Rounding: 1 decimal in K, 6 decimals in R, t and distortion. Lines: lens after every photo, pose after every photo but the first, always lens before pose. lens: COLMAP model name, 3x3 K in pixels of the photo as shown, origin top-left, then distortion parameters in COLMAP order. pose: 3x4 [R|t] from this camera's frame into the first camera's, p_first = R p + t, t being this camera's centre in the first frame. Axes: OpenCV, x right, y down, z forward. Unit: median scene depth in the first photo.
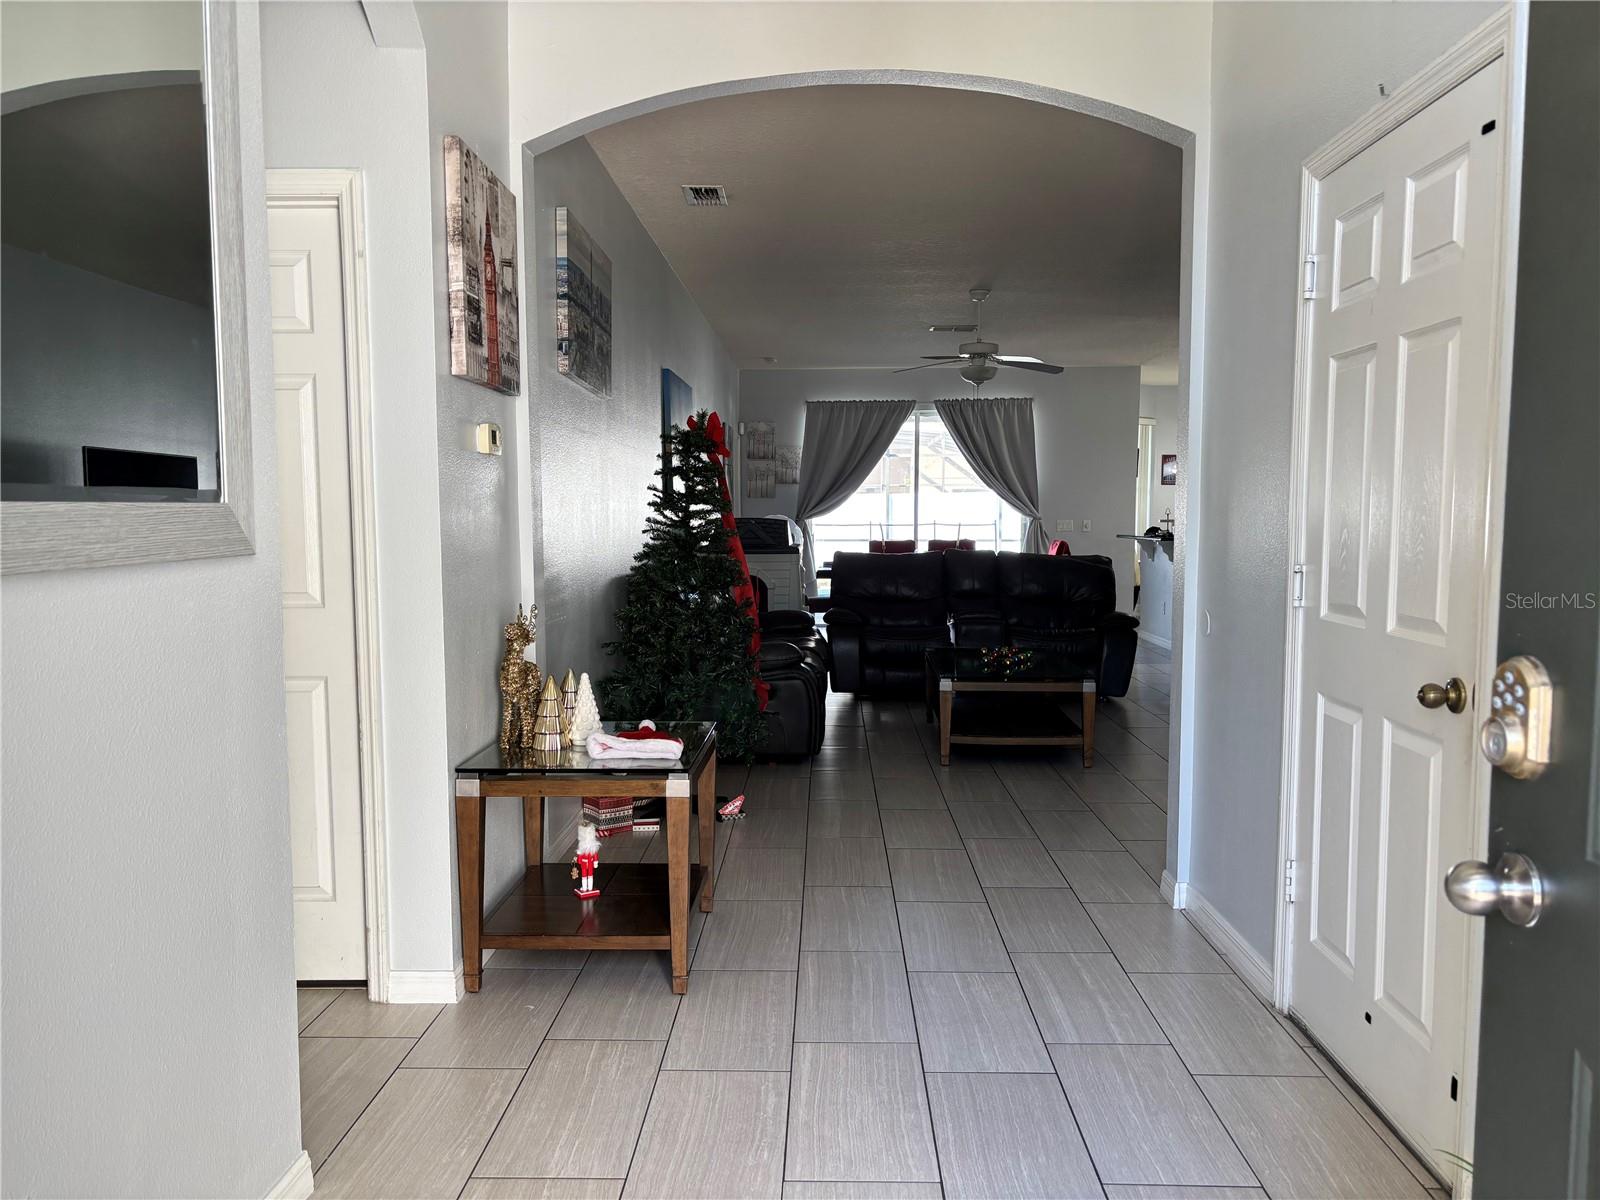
lens RADIAL K [[1214.2, 0, 774.6], [0, 1214.2, 616.3], [0, 0, 1]] dist [0.057330, -0.066833]
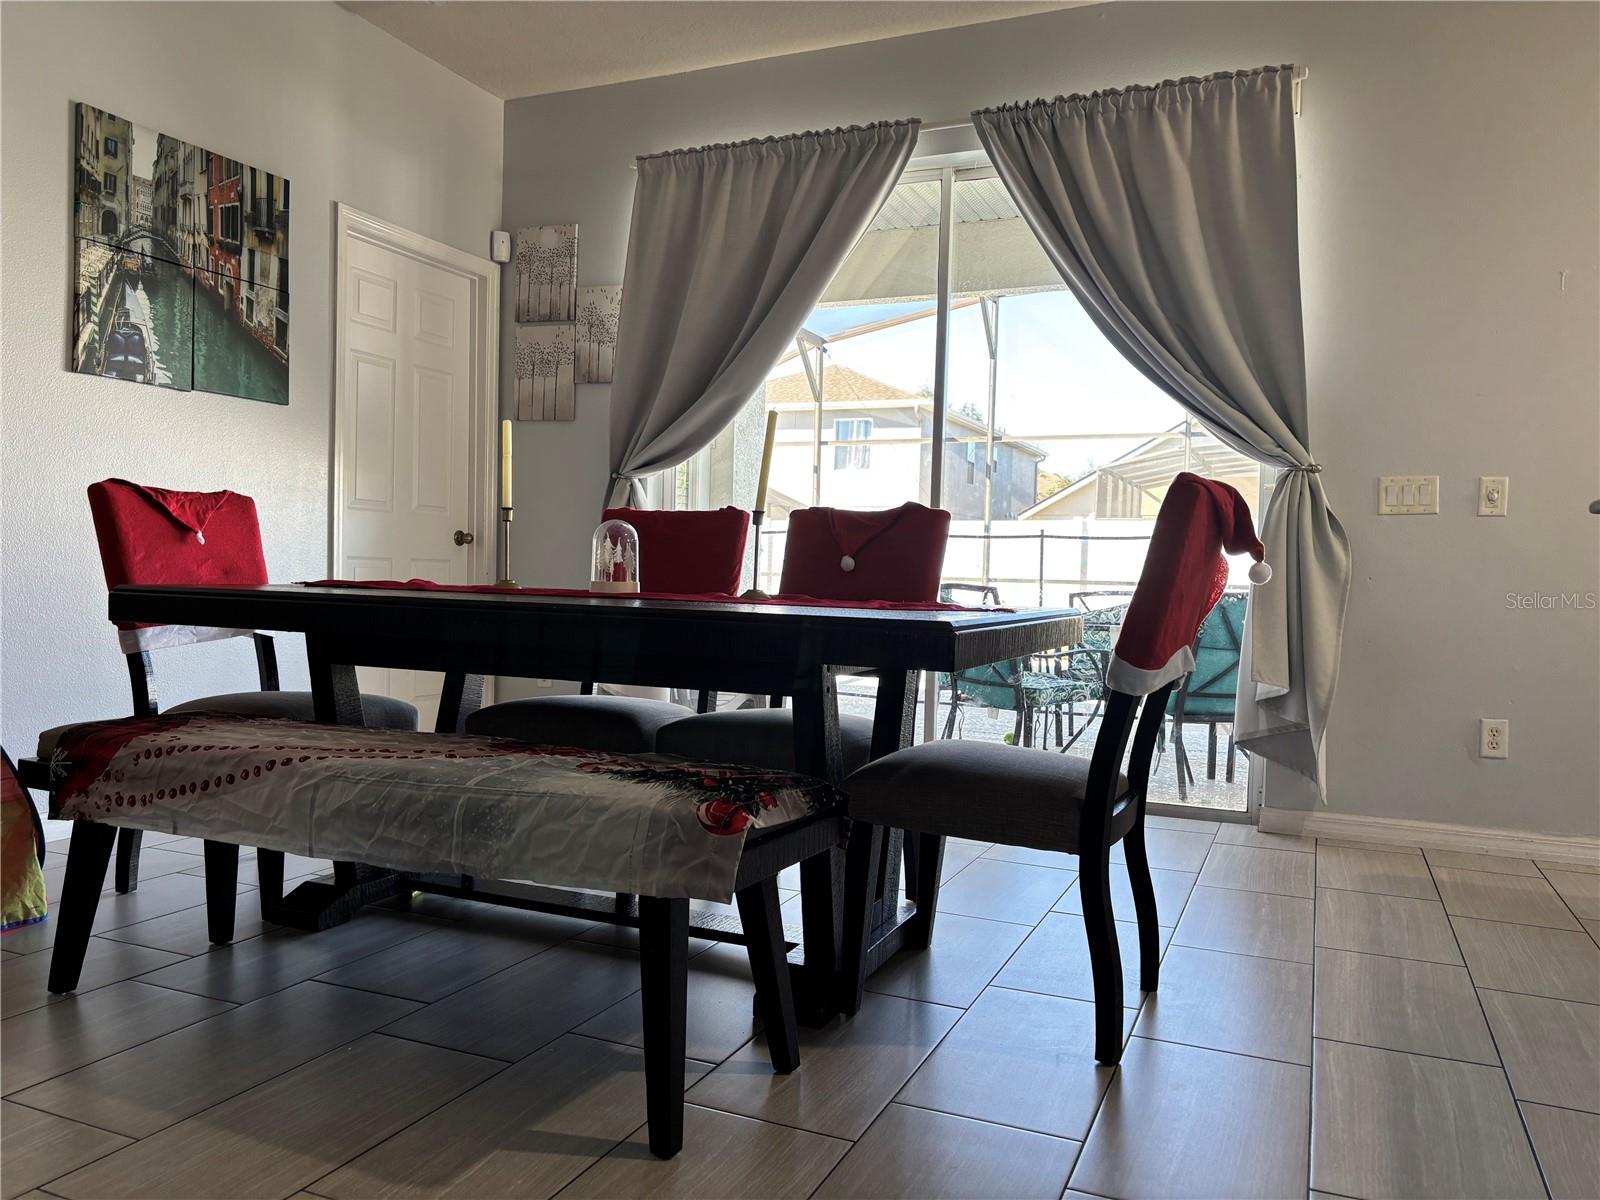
lens RADIAL K [[1214.2, 0, 786.6], [0, 1214.2, 611.8], [0, 0, 1]] dist [0.057330, -0.066833]
pose [[0.932957, 0.037427, -0.358036, 0.238911], [-0.057204, 0.997357, -0.044801, -0.027873], [0.355413, 0.062278, 0.932632, 0.781598]]
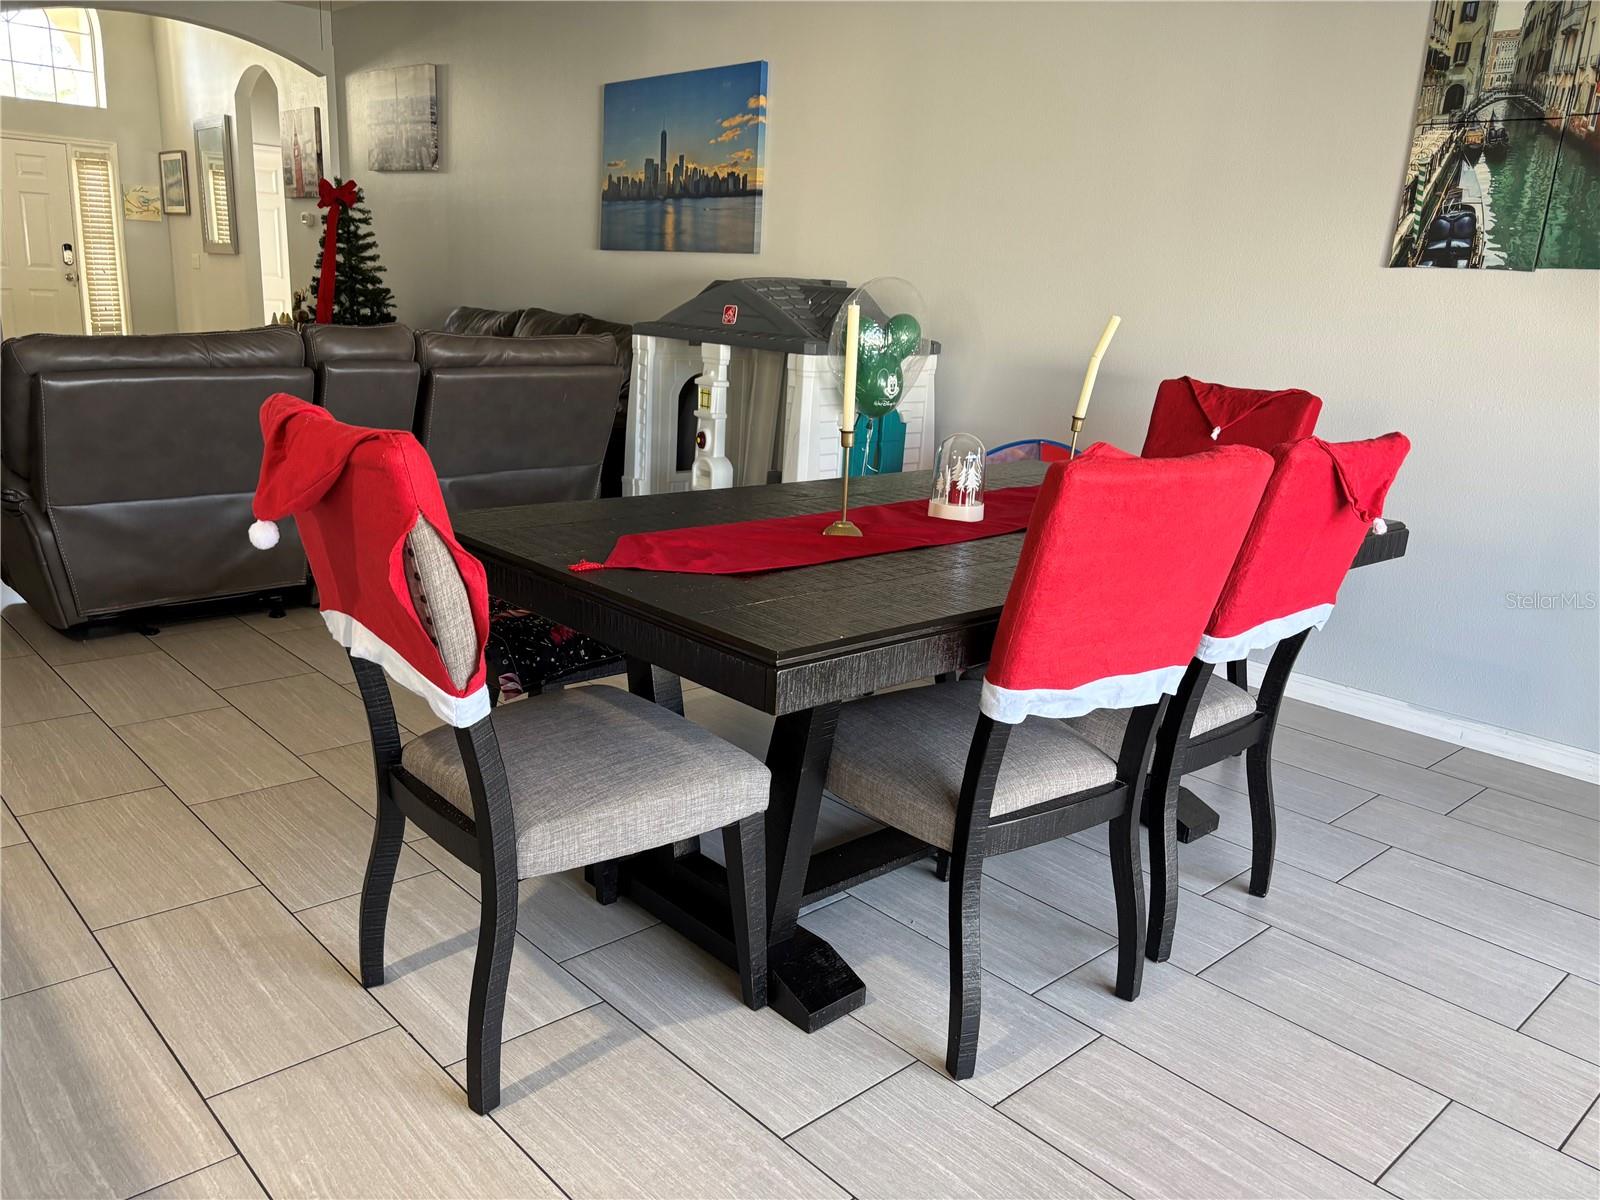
lens RADIAL K [[1214.2, 0, 795.1], [0, 1214.2, 605.3], [0, 0, 1]] dist [0.057330, -0.066833]
pose [[-0.704832, 0.152602, -0.692766, 0.296039], [-0.106330, 0.942827, 0.315867, -0.092991], [0.701360, 0.296295, -0.648308, 1.124330]]
